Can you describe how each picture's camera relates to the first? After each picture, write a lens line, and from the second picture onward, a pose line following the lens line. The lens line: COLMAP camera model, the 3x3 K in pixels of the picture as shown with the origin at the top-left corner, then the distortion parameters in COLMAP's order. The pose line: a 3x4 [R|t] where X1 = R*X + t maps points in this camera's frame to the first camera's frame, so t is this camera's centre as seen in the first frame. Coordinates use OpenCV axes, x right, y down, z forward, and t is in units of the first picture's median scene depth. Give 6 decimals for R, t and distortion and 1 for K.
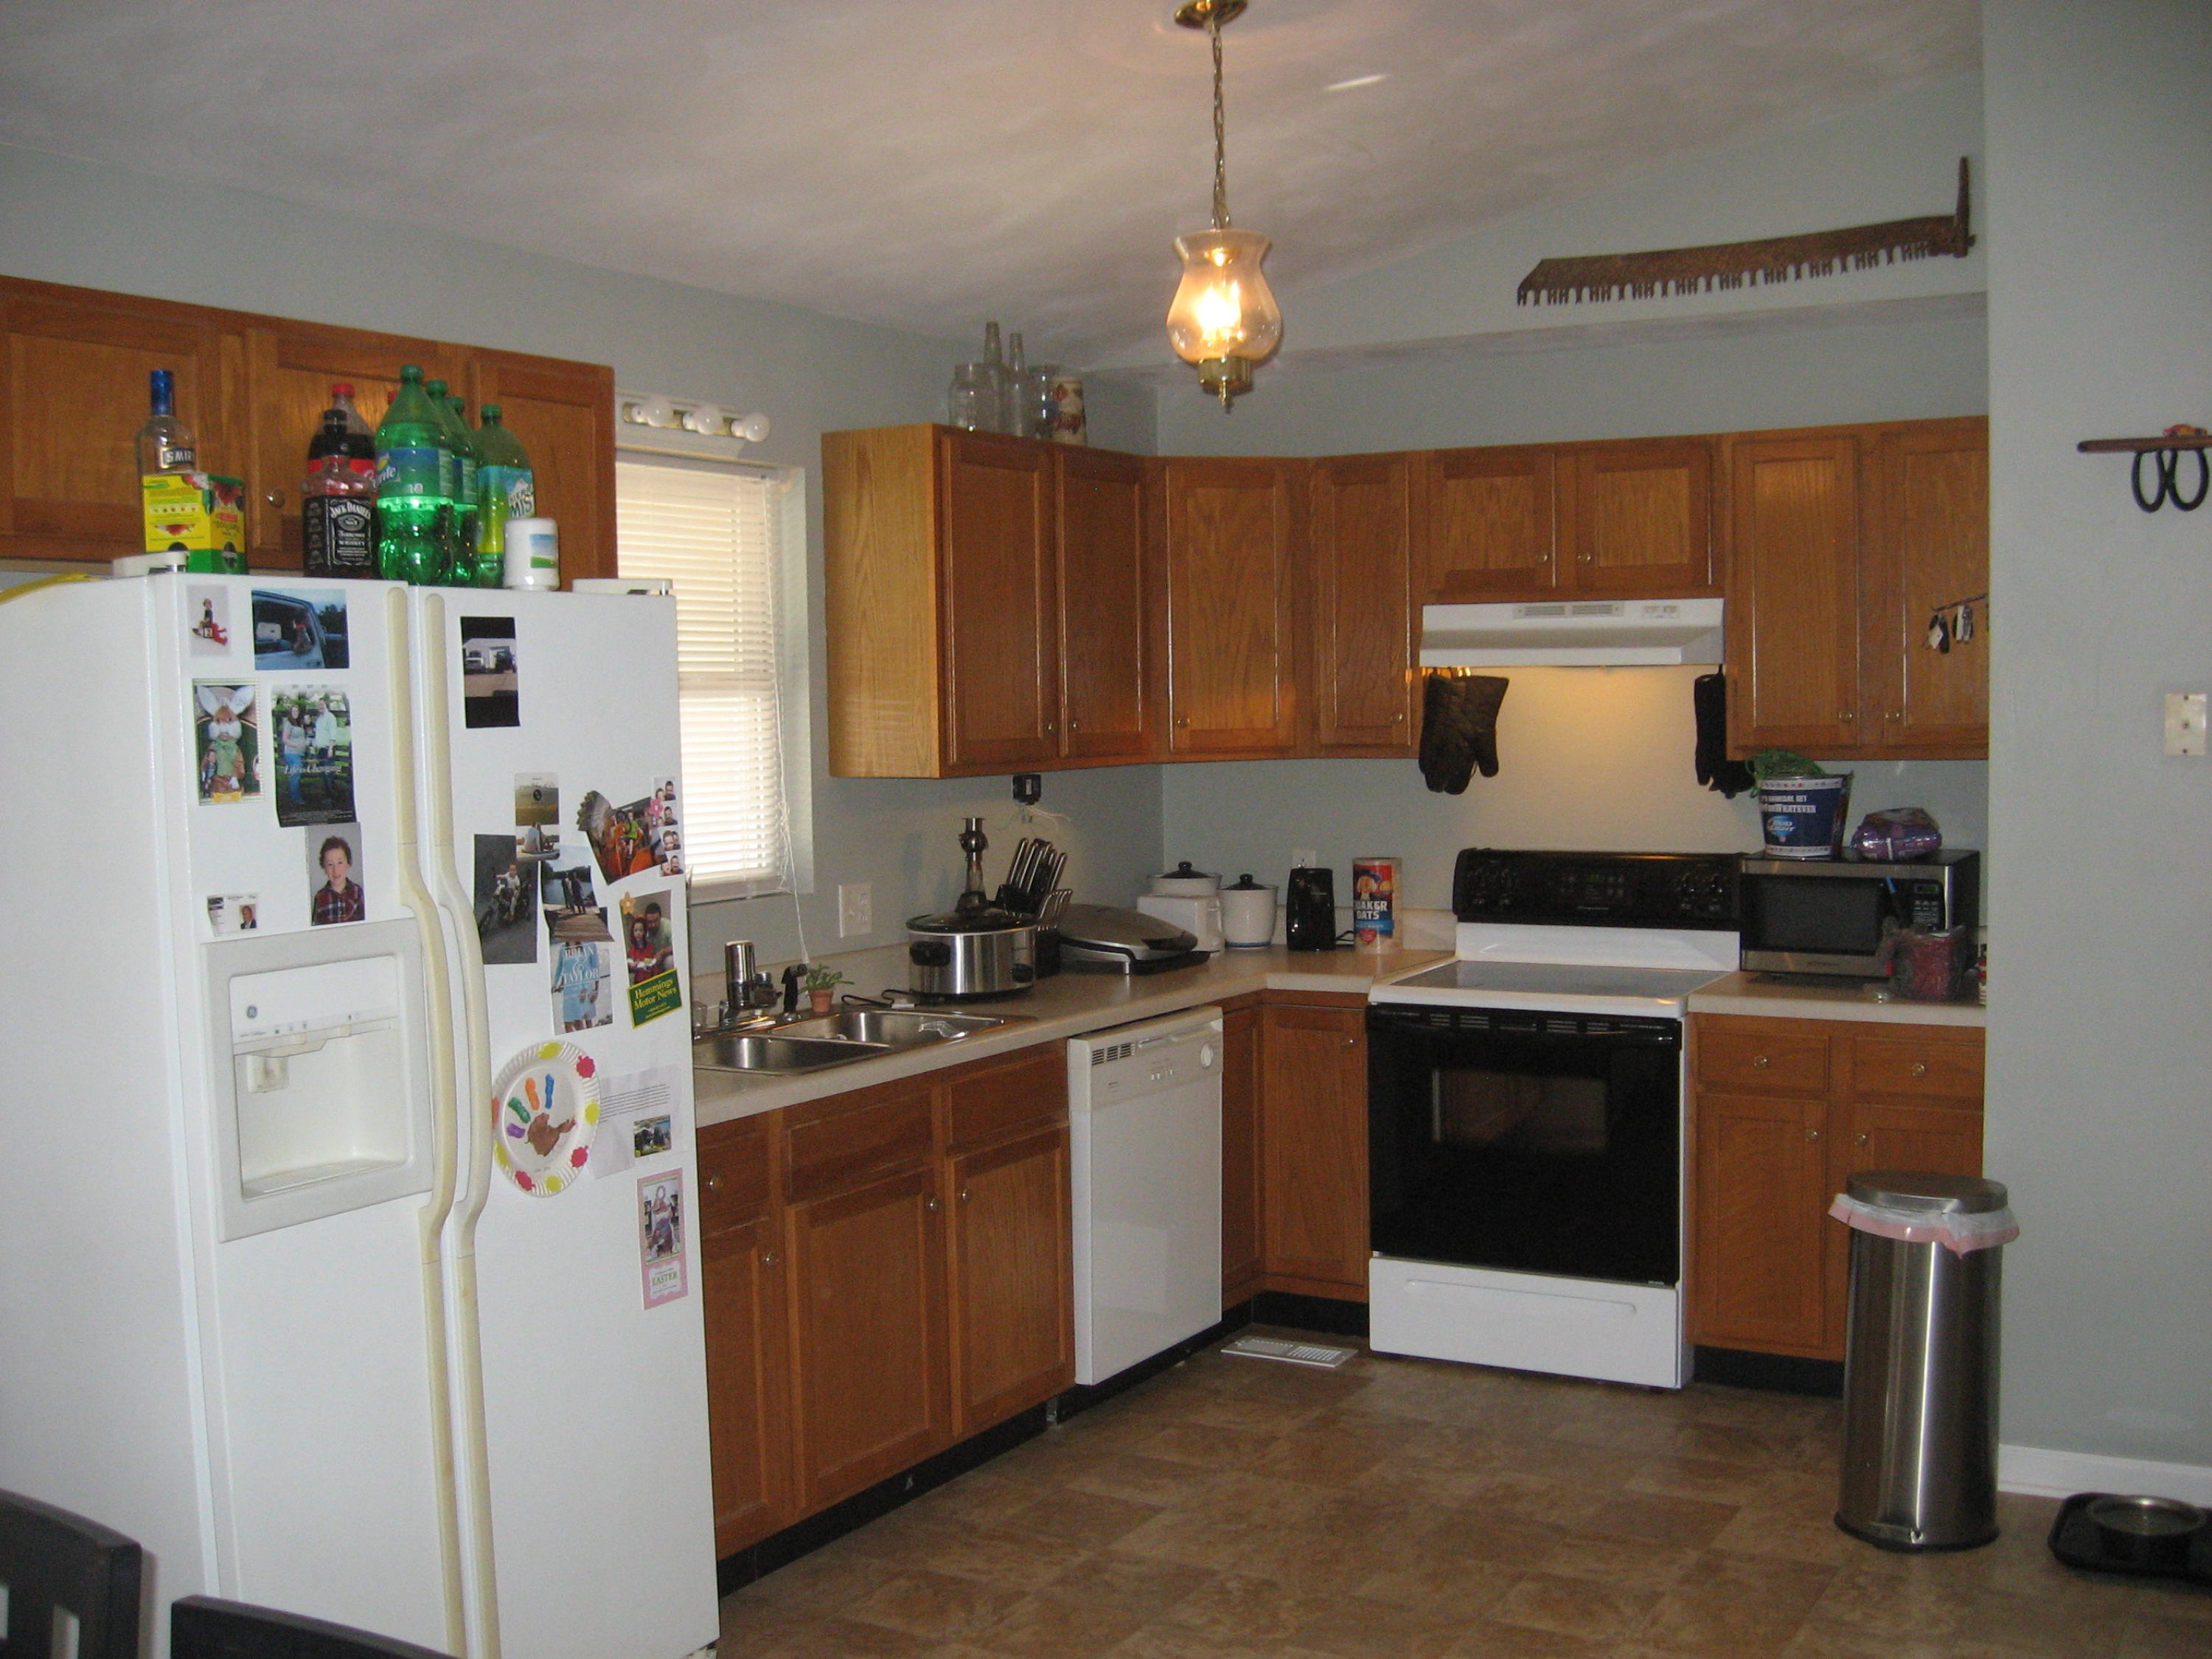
lens RADIAL K [[2307.6, 0, 1106.5], [0, 2307.6, 832.3], [0, 0, 1]] dist [-0.144770, 0.000000]
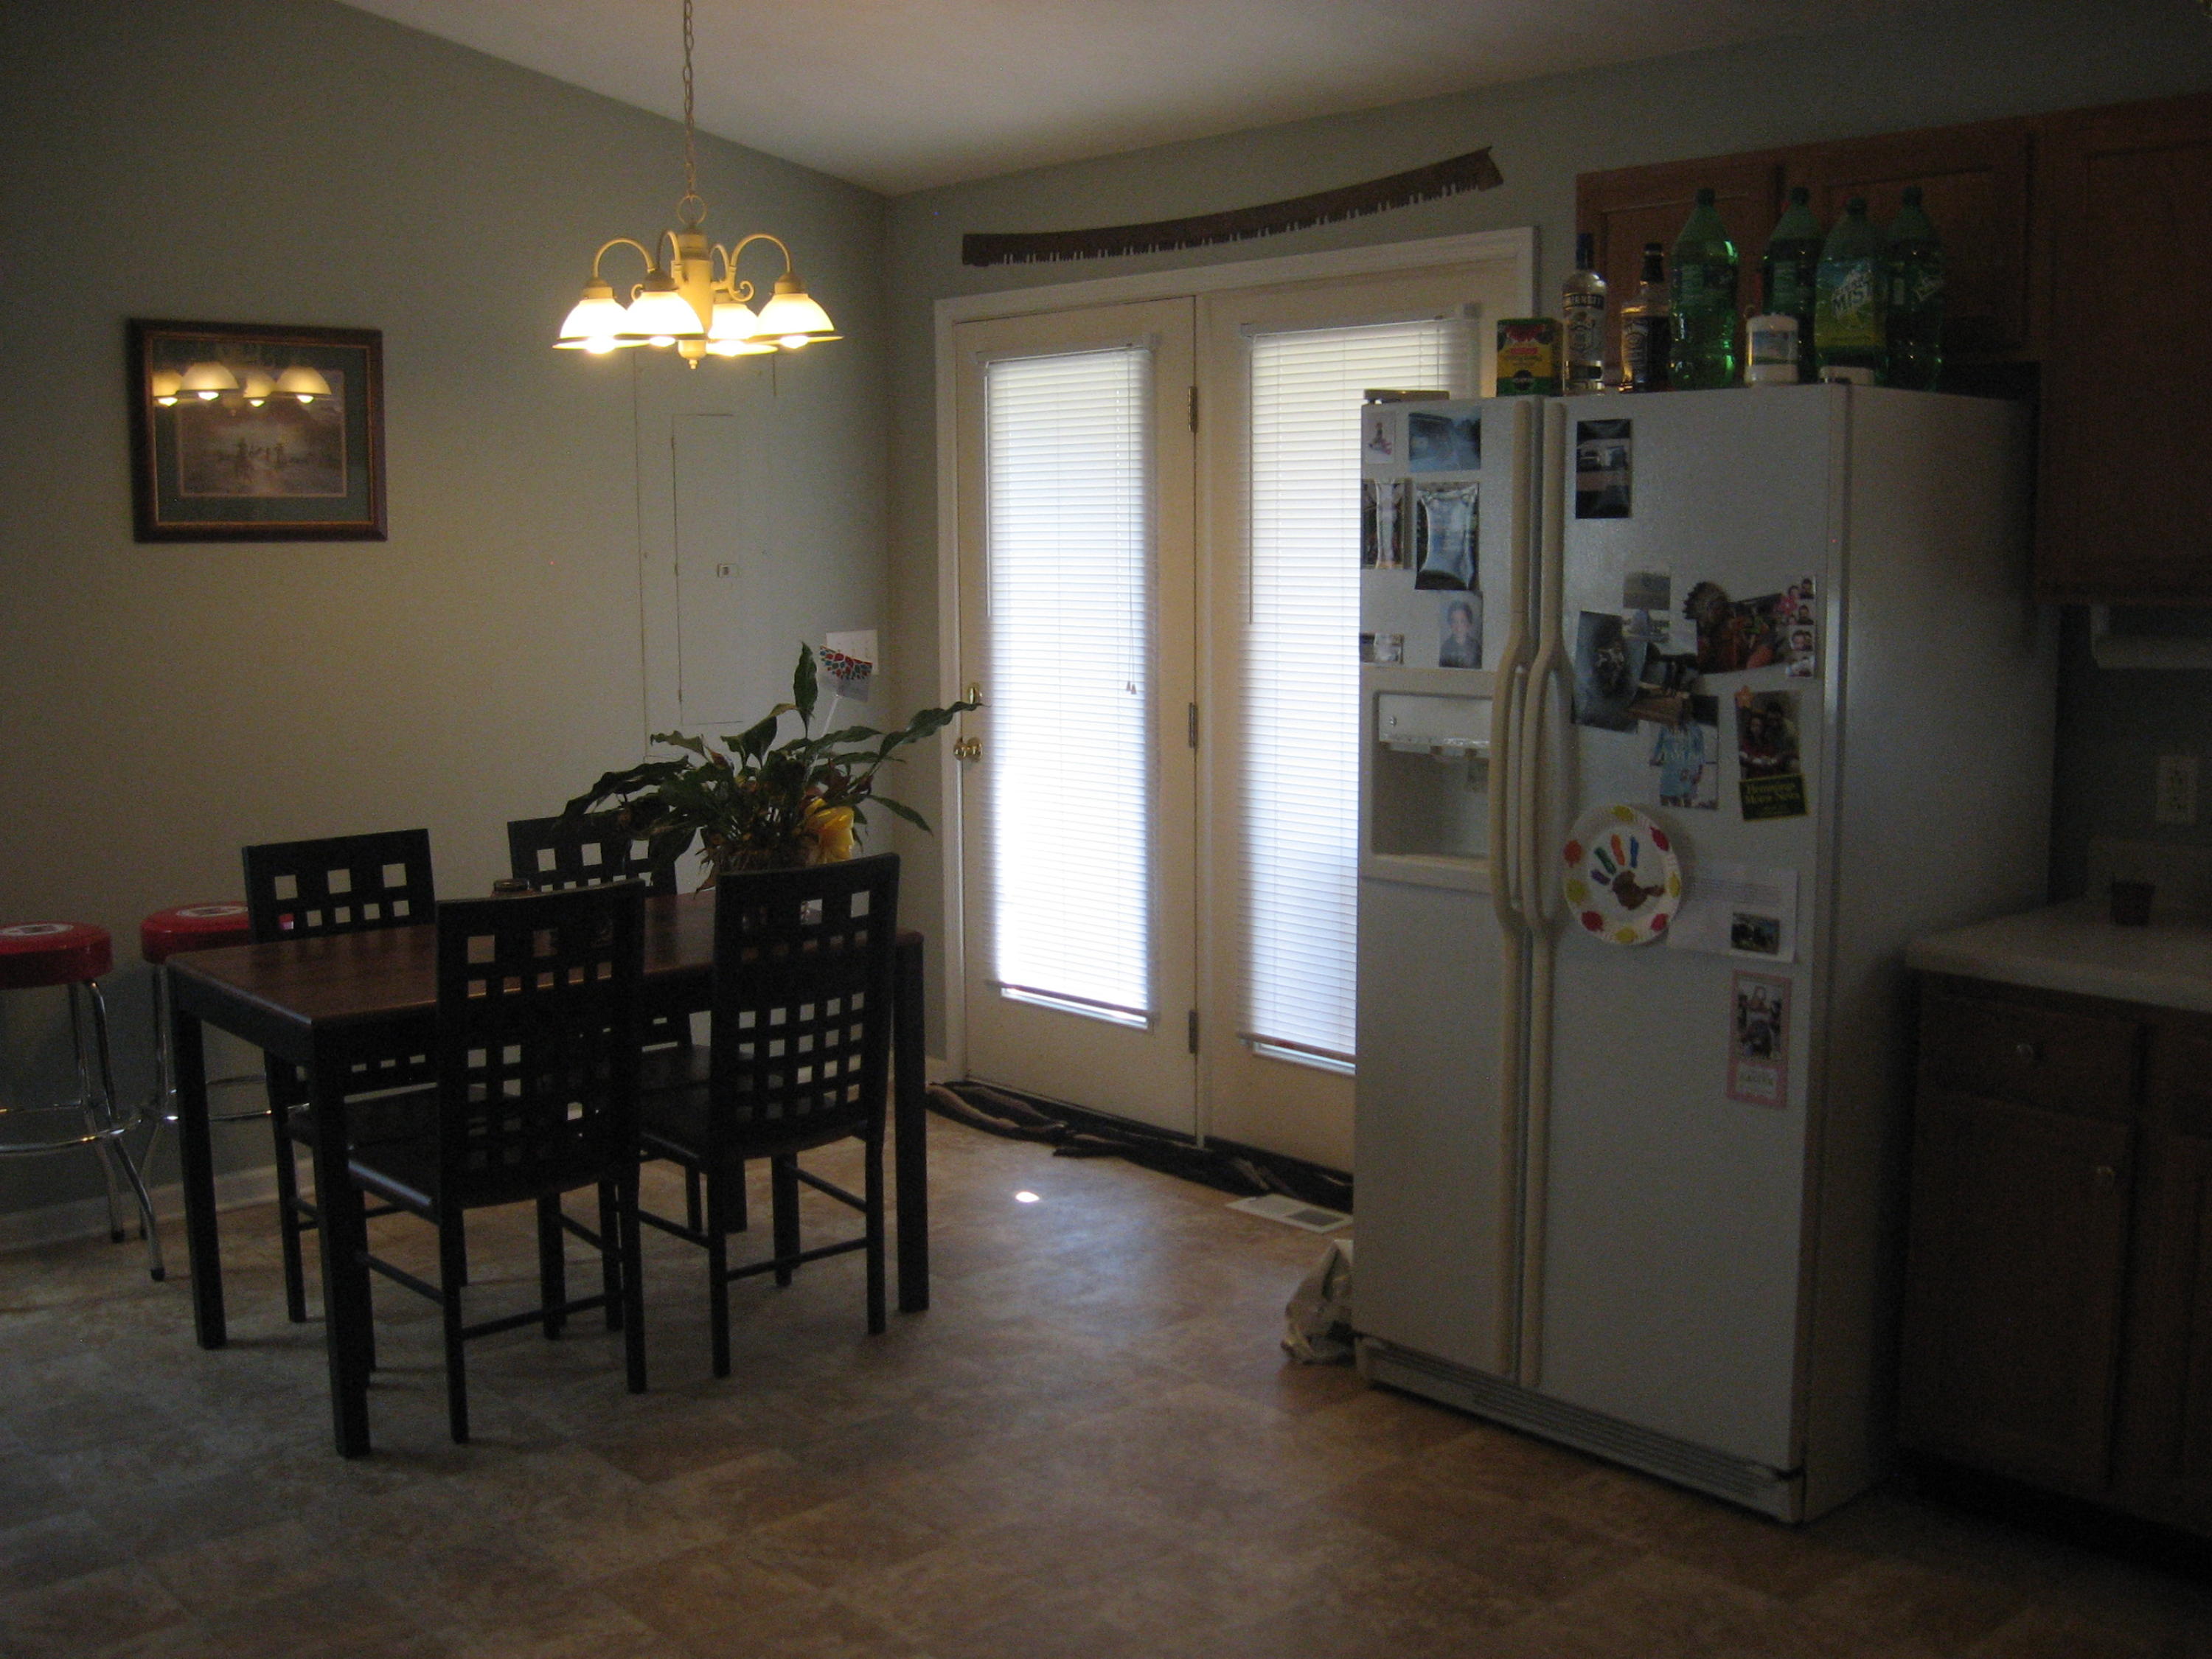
lens RADIAL K [[2307.6, 0, 1106.2], [0, 2307.6, 839.3], [0, 0, 1]] dist [-0.144770, 0.000000]
pose [[-0.309719, 0.145321, -0.939657, 0.853215], [-0.040028, 0.985383, 0.165586, -0.063888], [0.949985, 0.088897, -0.299375, 1.069645]]
